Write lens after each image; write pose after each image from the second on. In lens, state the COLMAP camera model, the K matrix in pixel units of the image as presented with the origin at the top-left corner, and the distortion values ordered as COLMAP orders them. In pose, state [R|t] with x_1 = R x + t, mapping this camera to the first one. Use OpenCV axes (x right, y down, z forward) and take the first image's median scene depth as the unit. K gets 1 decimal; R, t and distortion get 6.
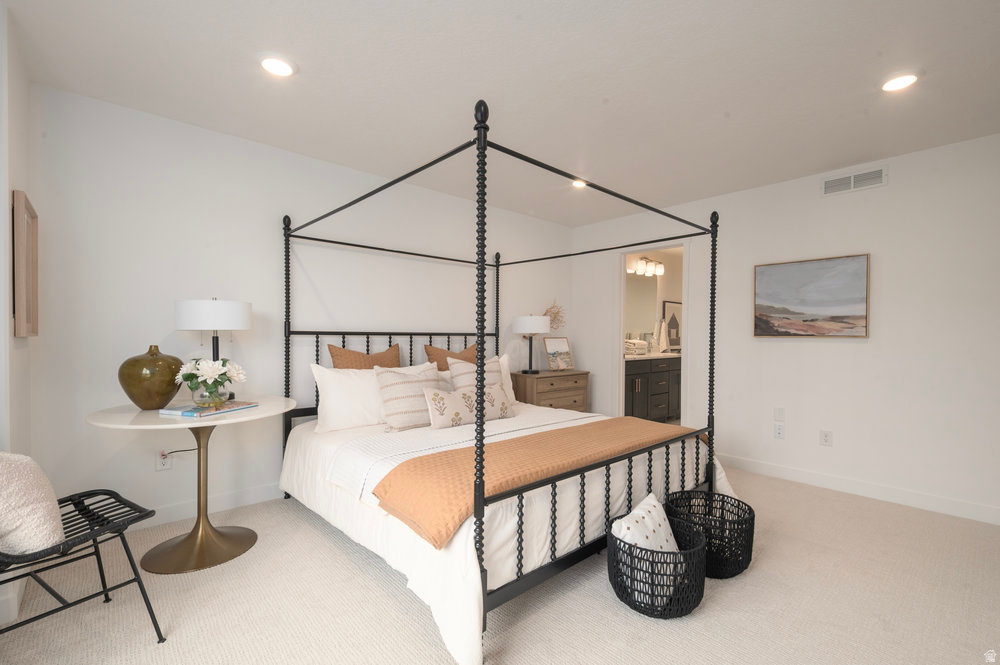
lens RADIAL K [[444.7, 0, 504.3], [0, 444.7, 329.9], [0, 0, 1]] dist [-0.000078, 0.014378]
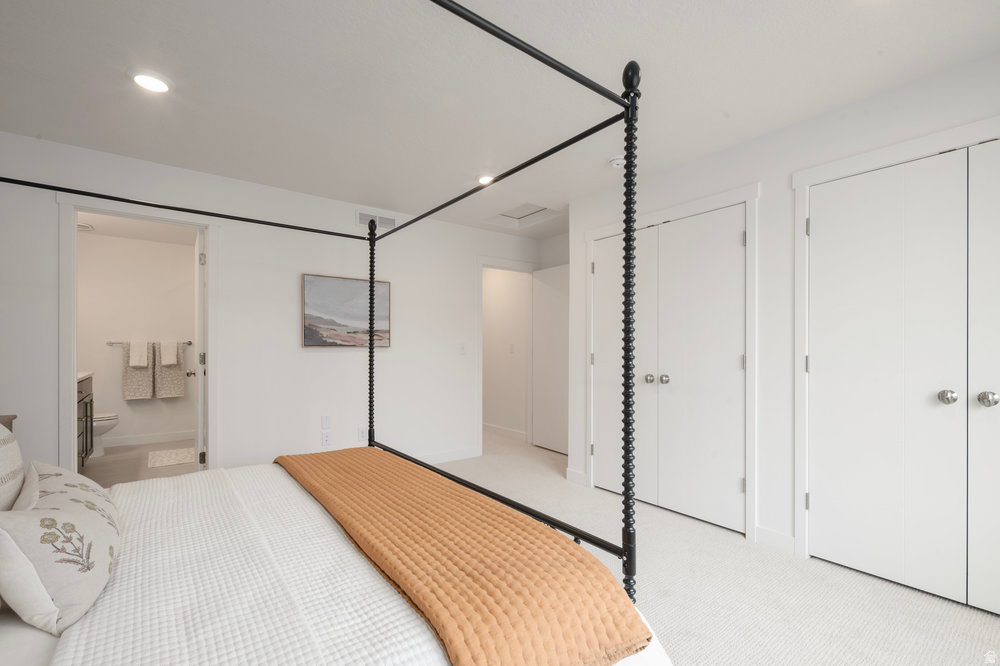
lens RADIAL K [[444.7, 0, 504.3], [0, 444.7, 330.4], [0, 0, 1]] dist [-0.000078, 0.014378]
pose [[0.076785, 0.032290, 0.996525, -0.386605], [-0.015054, 0.999399, -0.031223, 0.002684], [-0.996934, -0.012605, 0.077225, 0.517927]]
